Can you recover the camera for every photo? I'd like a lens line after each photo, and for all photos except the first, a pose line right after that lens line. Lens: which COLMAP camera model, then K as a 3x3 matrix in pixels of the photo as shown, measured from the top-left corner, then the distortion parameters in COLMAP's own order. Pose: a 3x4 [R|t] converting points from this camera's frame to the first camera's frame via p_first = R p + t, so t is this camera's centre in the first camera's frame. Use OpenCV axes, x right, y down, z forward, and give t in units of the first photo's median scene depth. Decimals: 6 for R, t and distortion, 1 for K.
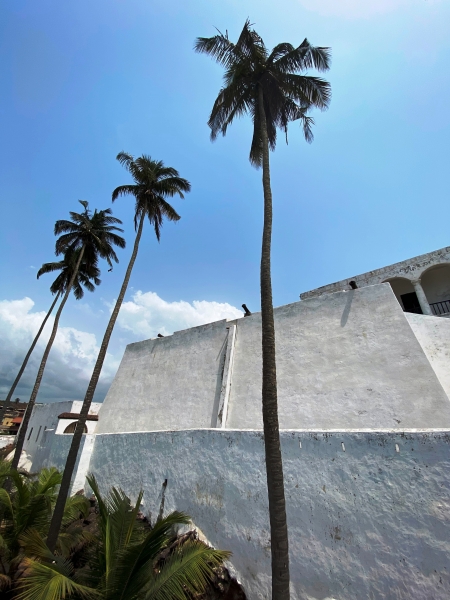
lens RADIAL K [[241.3, 0, 225.0], [0, 241.3, 300.0], [0, 0, 1]] dist [0.050973, -0.044980]
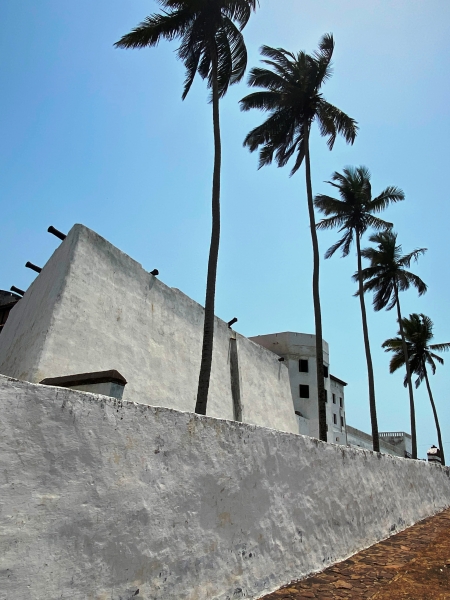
lens RADIAL K [[438.5, 0, 225.0], [0, 438.5, 300.0], [0, 0, 1]] dist [0.023505, -0.000621]
pose [[-0.108934, 0.361911, 0.925826, -1.989597], [-0.516419, 0.775217, -0.363799, 0.798405], [-0.849379, -0.517744, 0.102450, 1.263508]]
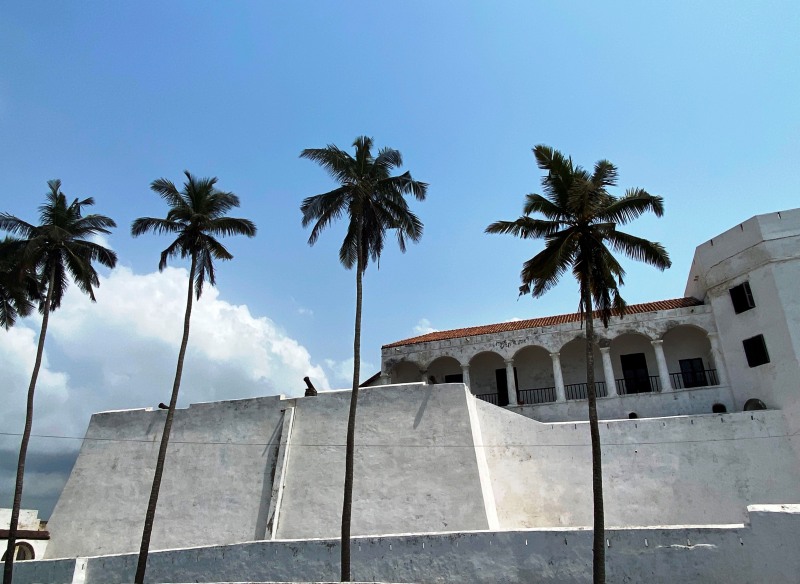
lens RADIAL K [[558.4, 0, 400.0], [0, 558.4, 292.0], [0, 0, 1]] dist [0.081881, -0.083694]
pose [[0.943528, 0.088620, 0.319219, -0.313281], [-0.112556, 0.991992, 0.057297, -0.521929], [-0.311585, -0.089991, 0.945947, -0.980818]]
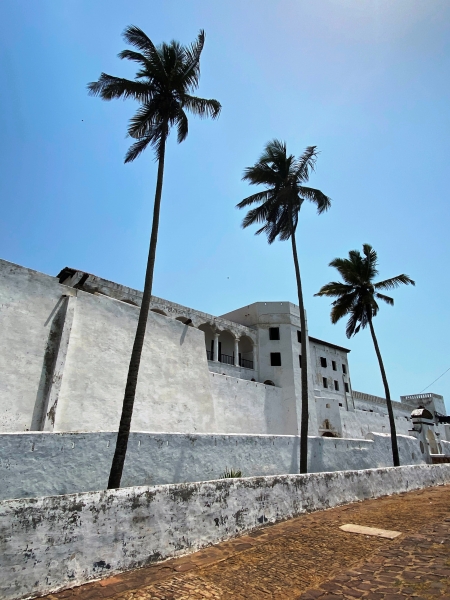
lens RADIAL K [[336.2, 0, 225.0], [0, 336.2, 300.0], [0, 0, 1]] dist [0.020142, -0.000901]
pose [[0.128897, 0.376145, 0.917551, -1.099061], [-0.472254, 0.836894, -0.276738, 0.242898], [-0.871987, -0.397647, 0.285509, 0.426605]]
